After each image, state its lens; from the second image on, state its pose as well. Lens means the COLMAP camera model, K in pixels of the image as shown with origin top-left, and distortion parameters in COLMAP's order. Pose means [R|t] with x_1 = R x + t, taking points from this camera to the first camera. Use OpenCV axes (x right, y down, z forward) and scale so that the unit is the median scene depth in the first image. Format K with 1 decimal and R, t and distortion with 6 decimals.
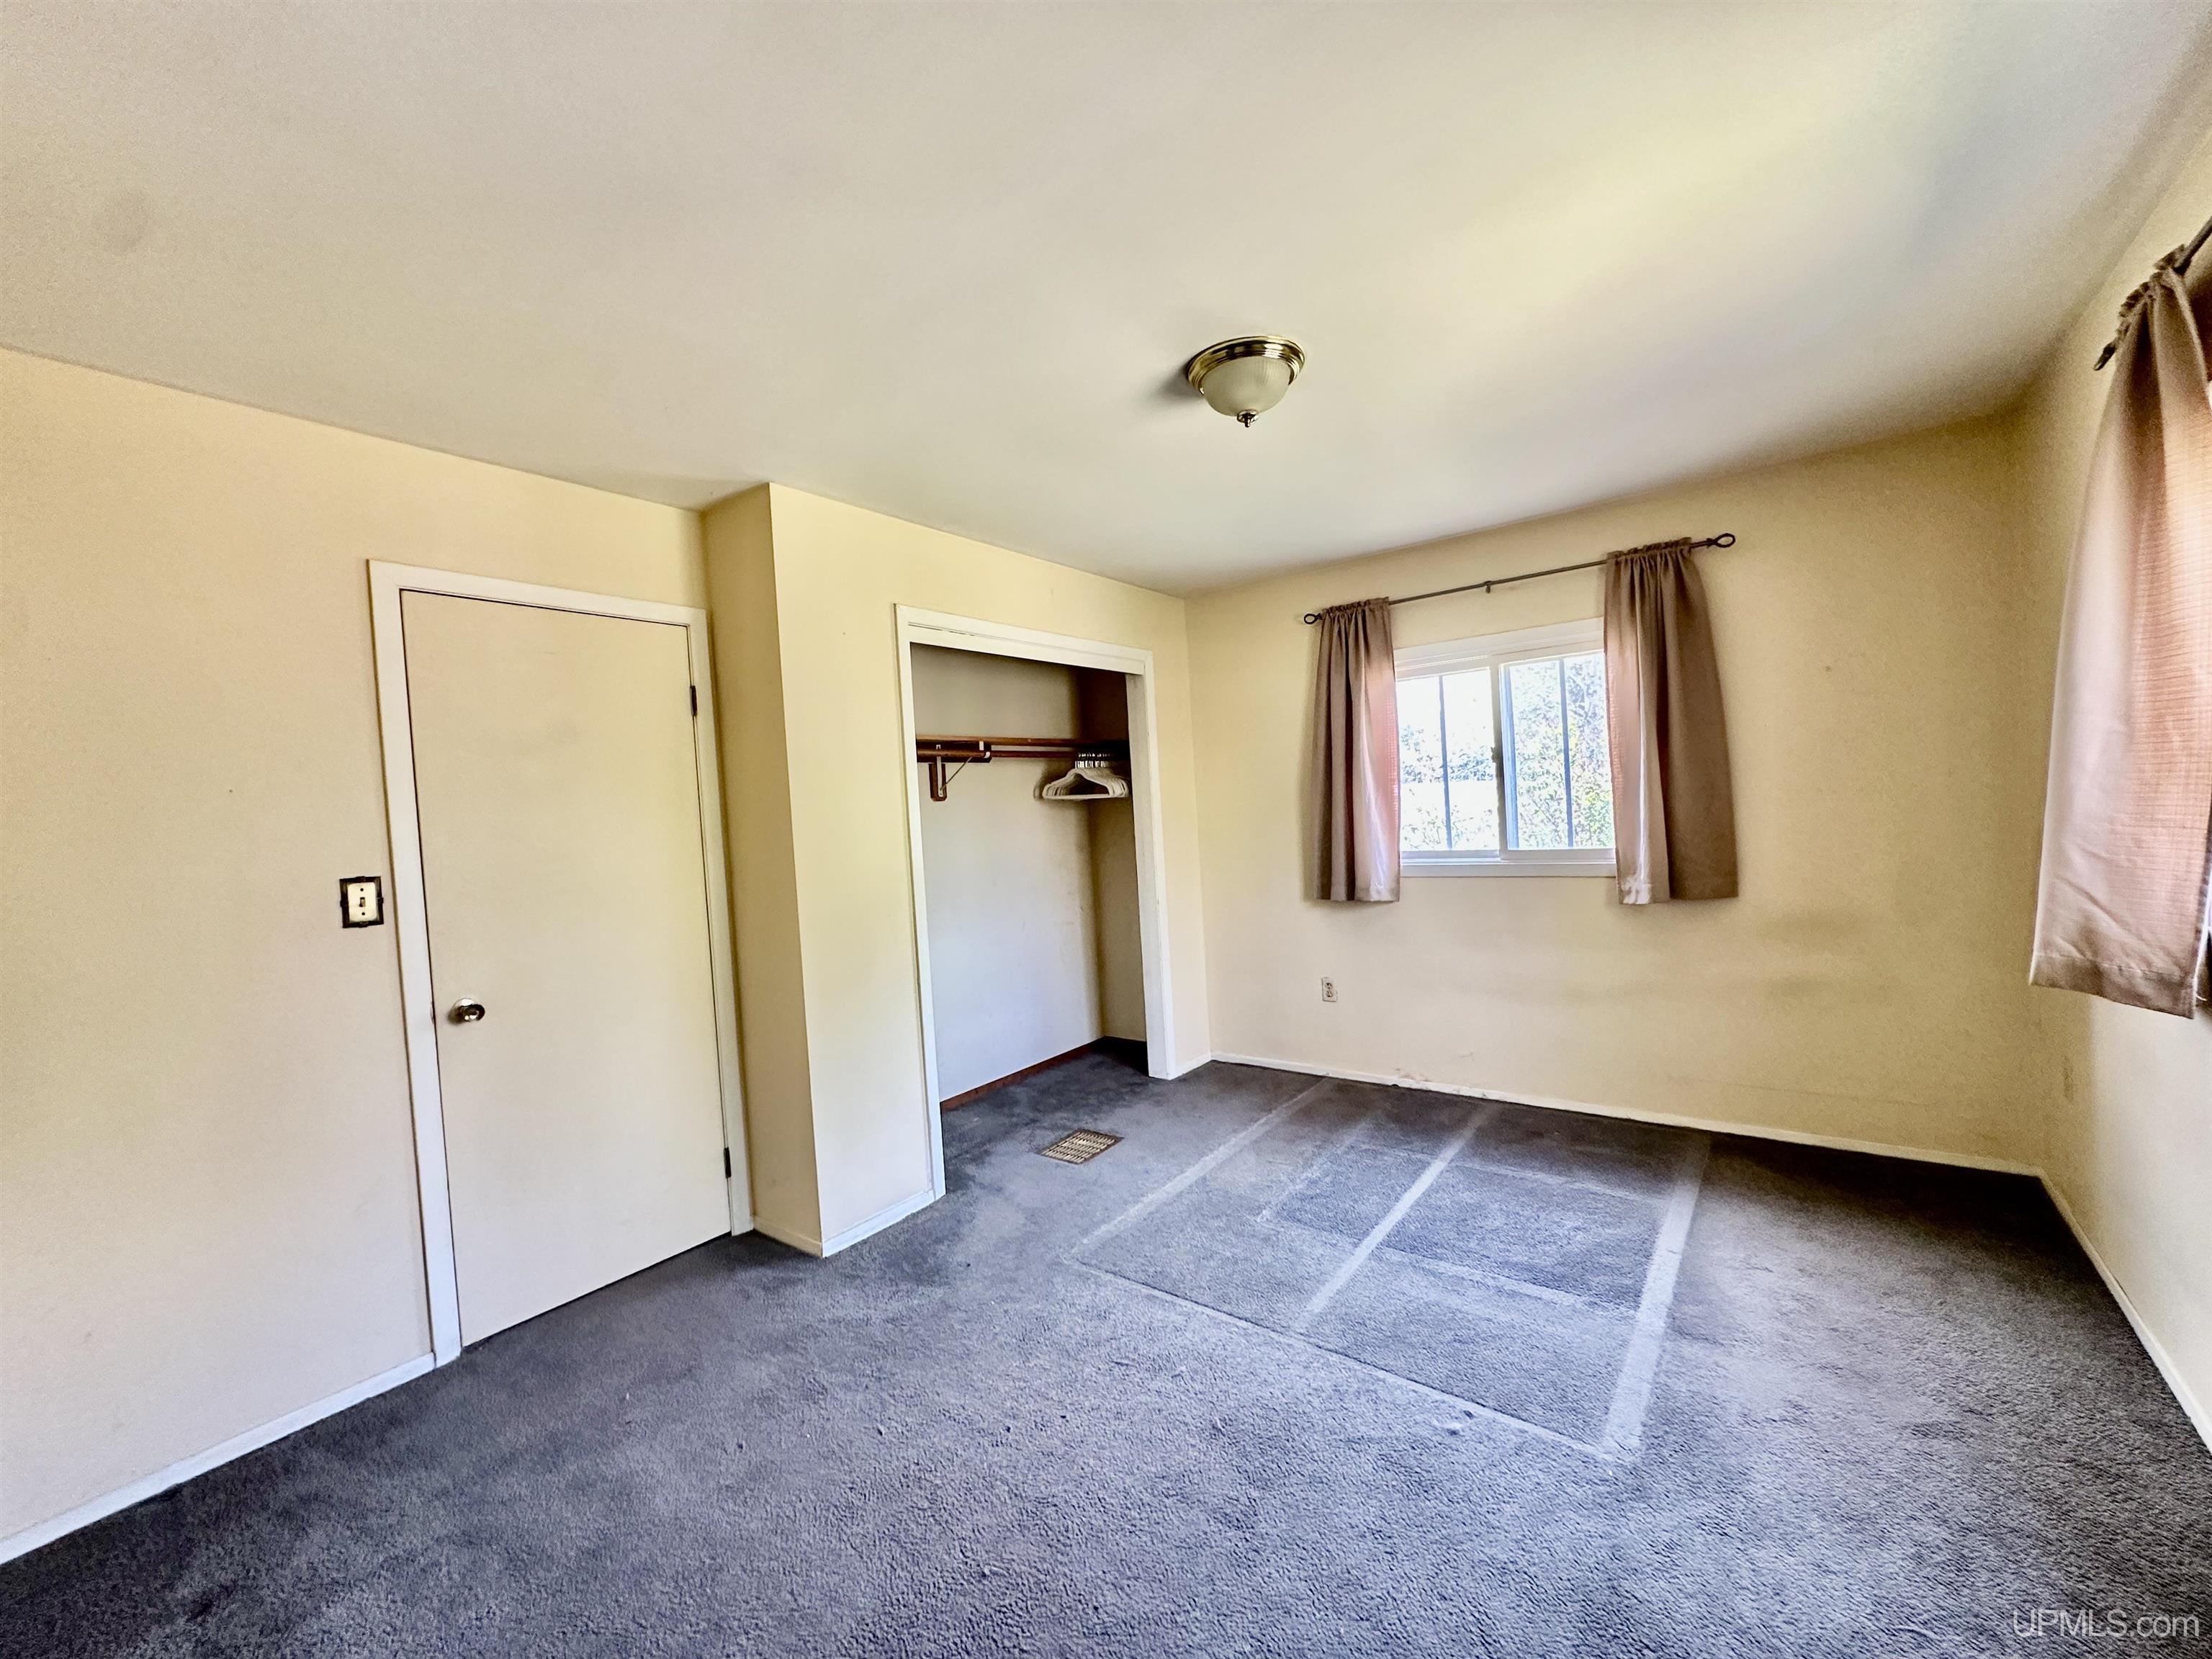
lens RADIAL K [[889.0, 0, 1106.8], [0, 889.0, 829.1], [0, 0, 1]] dist [-0.003161, 0.000371]
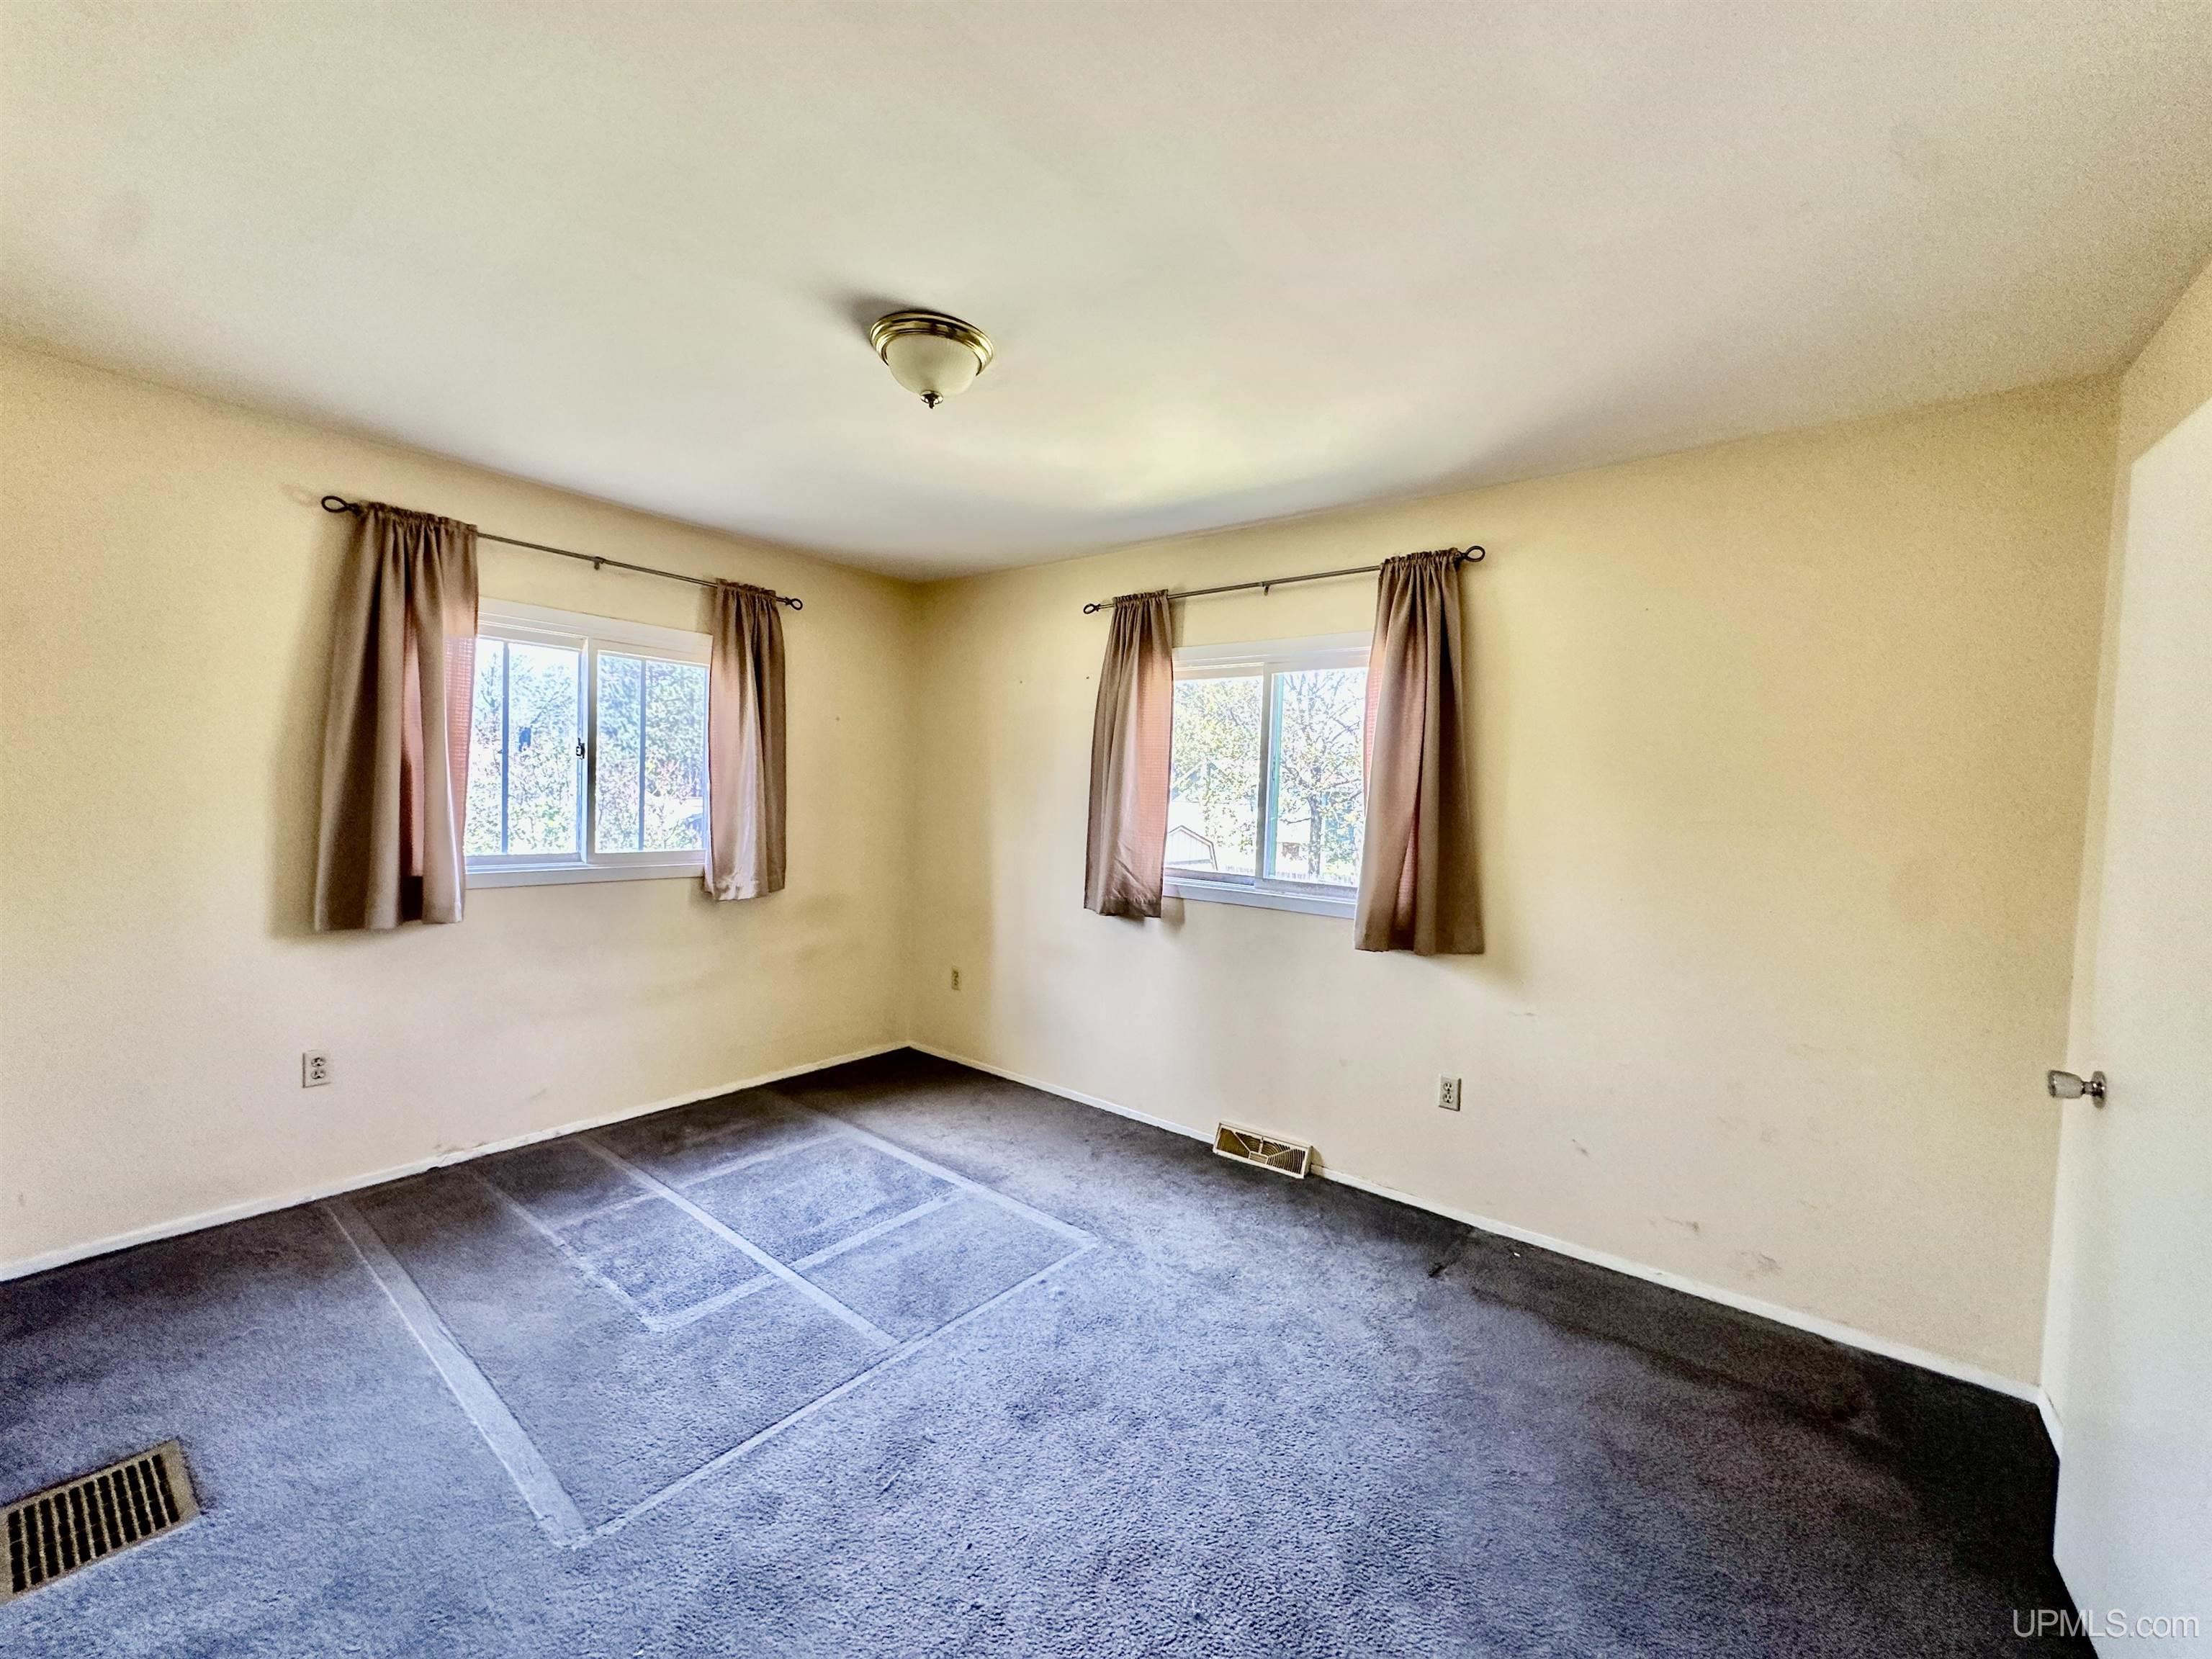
lens RADIAL K [[888.2, 0, 1107.4], [0, 888.2, 828.7], [0, 0, 1]] dist [-0.002552, 0.000199]
pose [[0.006087, 0.020166, 0.999778, -0.518940], [-0.009884, 0.999749, -0.020105, 0.012973], [-0.999933, -0.009759, 0.006285, 0.520511]]
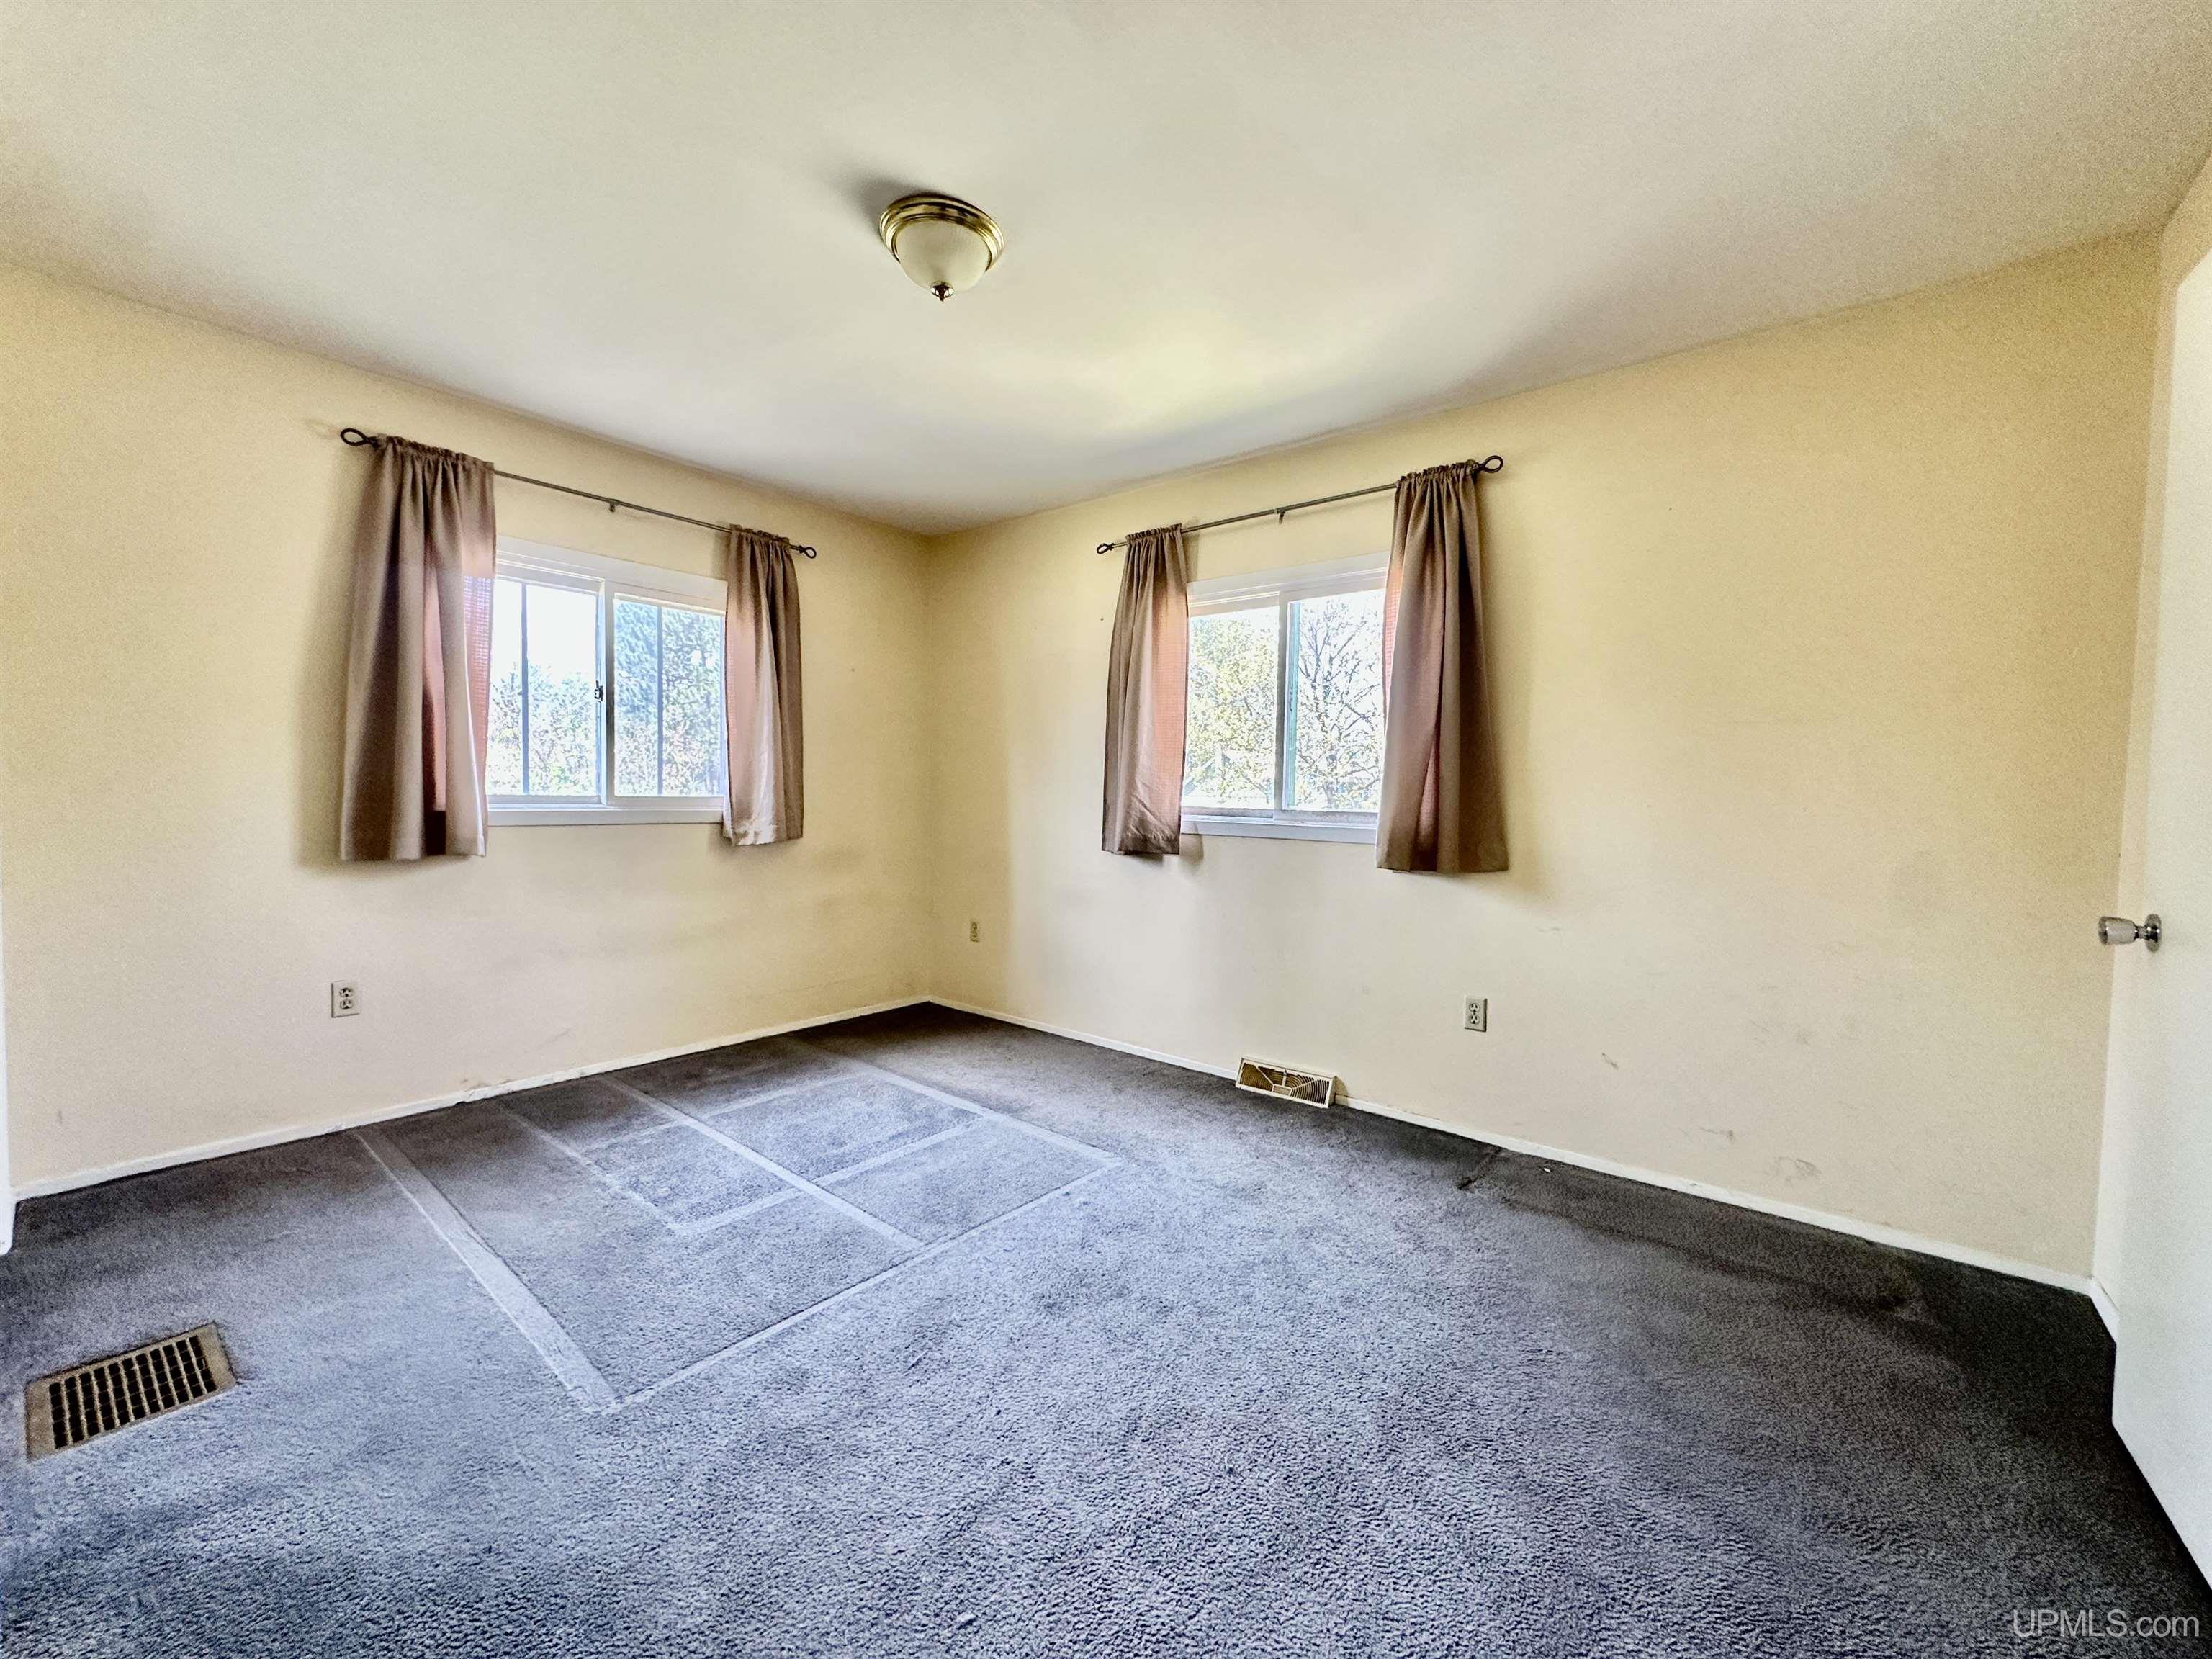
lens RADIAL K [[889.0, 0, 1106.8], [0, 889.0, 829.1], [0, 0, 1]] dist [-0.003161, 0.000371]
pose [[0.024256, 0.019927, 0.999507, -0.512758], [0.005516, 0.999783, -0.020066, 0.089427], [-0.999691, 0.006000, 0.024140, 0.522928]]
